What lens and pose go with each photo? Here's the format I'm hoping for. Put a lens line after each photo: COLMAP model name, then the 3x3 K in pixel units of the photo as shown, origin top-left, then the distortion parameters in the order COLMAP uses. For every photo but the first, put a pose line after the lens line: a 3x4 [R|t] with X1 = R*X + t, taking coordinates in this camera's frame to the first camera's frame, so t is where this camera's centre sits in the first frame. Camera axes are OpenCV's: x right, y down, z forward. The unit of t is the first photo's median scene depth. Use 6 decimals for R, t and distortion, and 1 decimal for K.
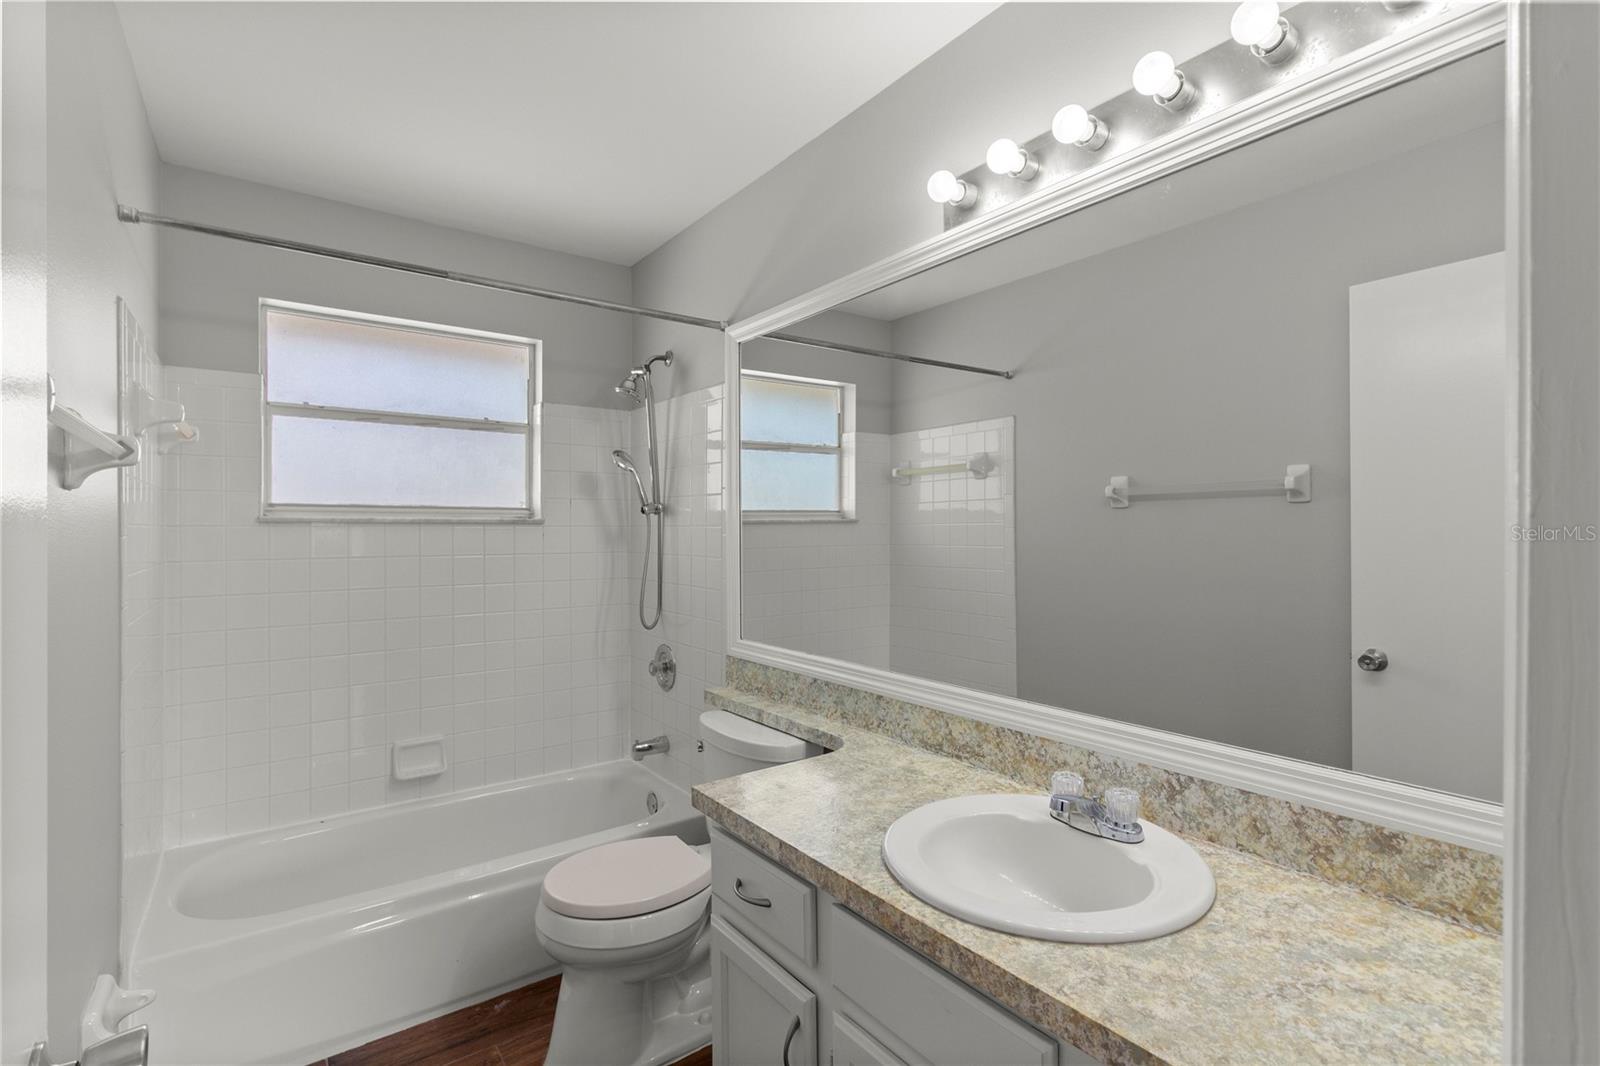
lens RADIAL K [[716.4, 0, 792.1], [0, 716.4, 526.2], [0, 0, 1]] dist [0.002459, 0.001362]
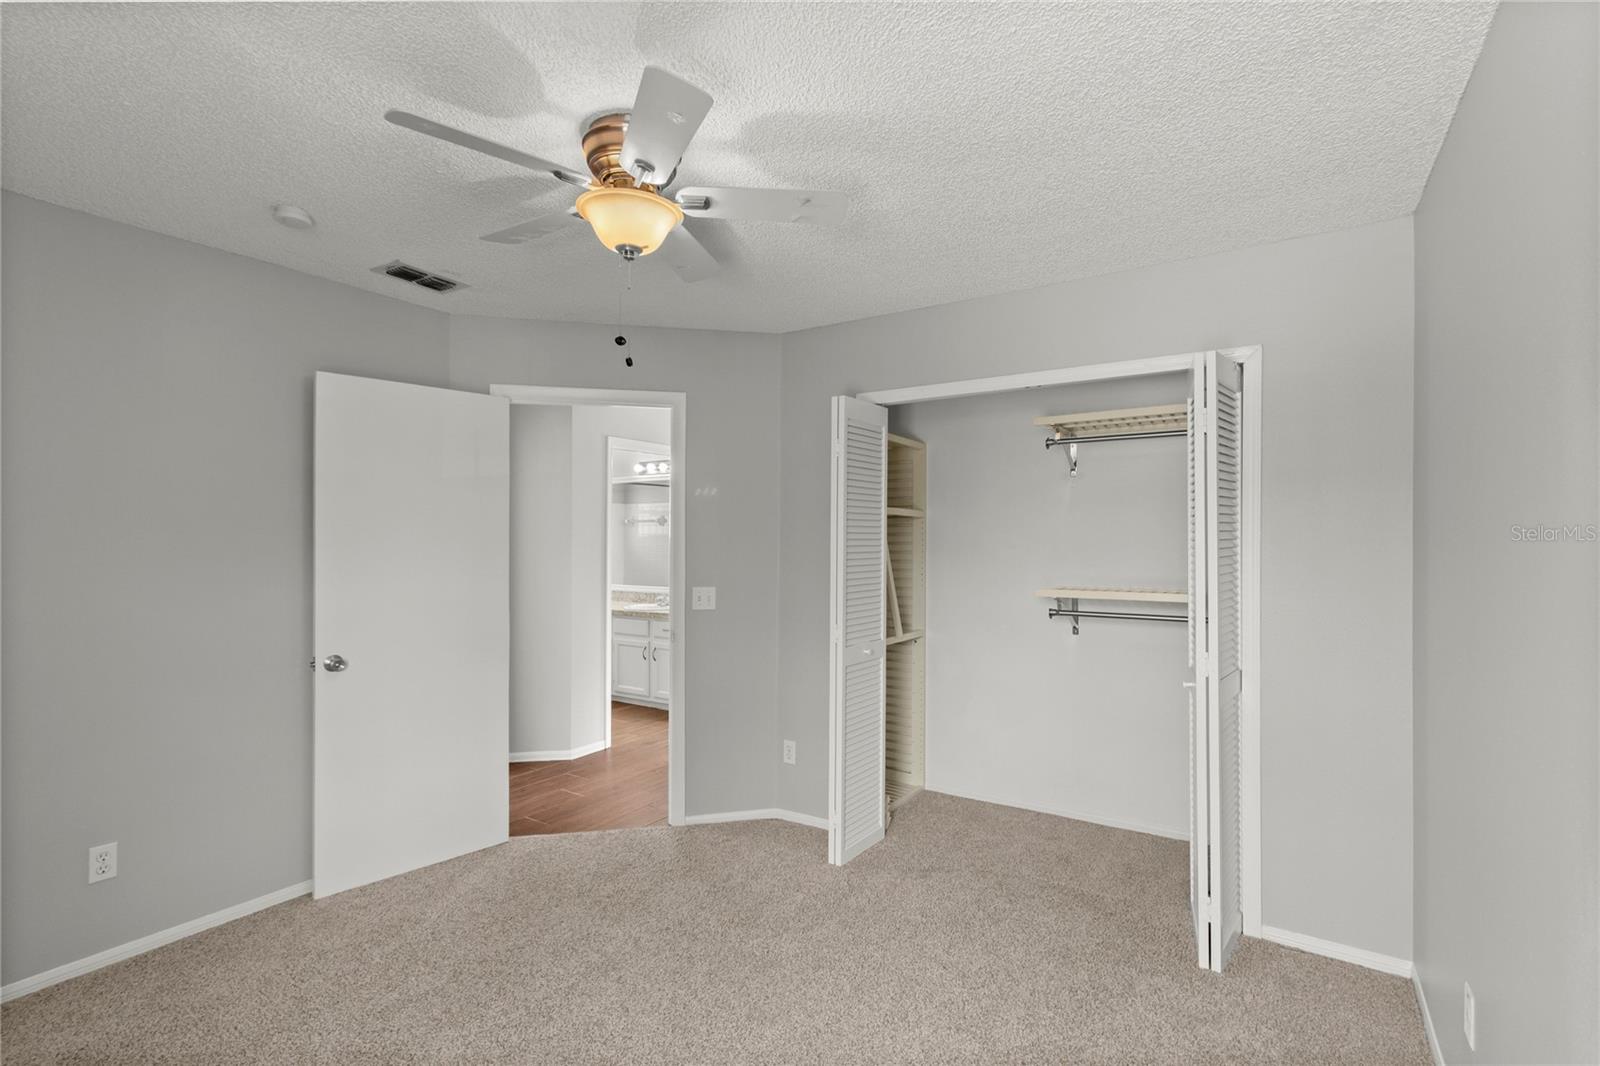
lens RADIAL K [[716.4, 0, 790.7], [0, 716.4, 531.2], [0, 0, 1]] dist [0.002459, 0.001362]
pose [[0.935145, 0.024207, 0.353438, -0.403965], [-0.019652, 0.999671, -0.016472, -0.022605], [-0.353721, 0.008458, 0.935313, -2.996911]]
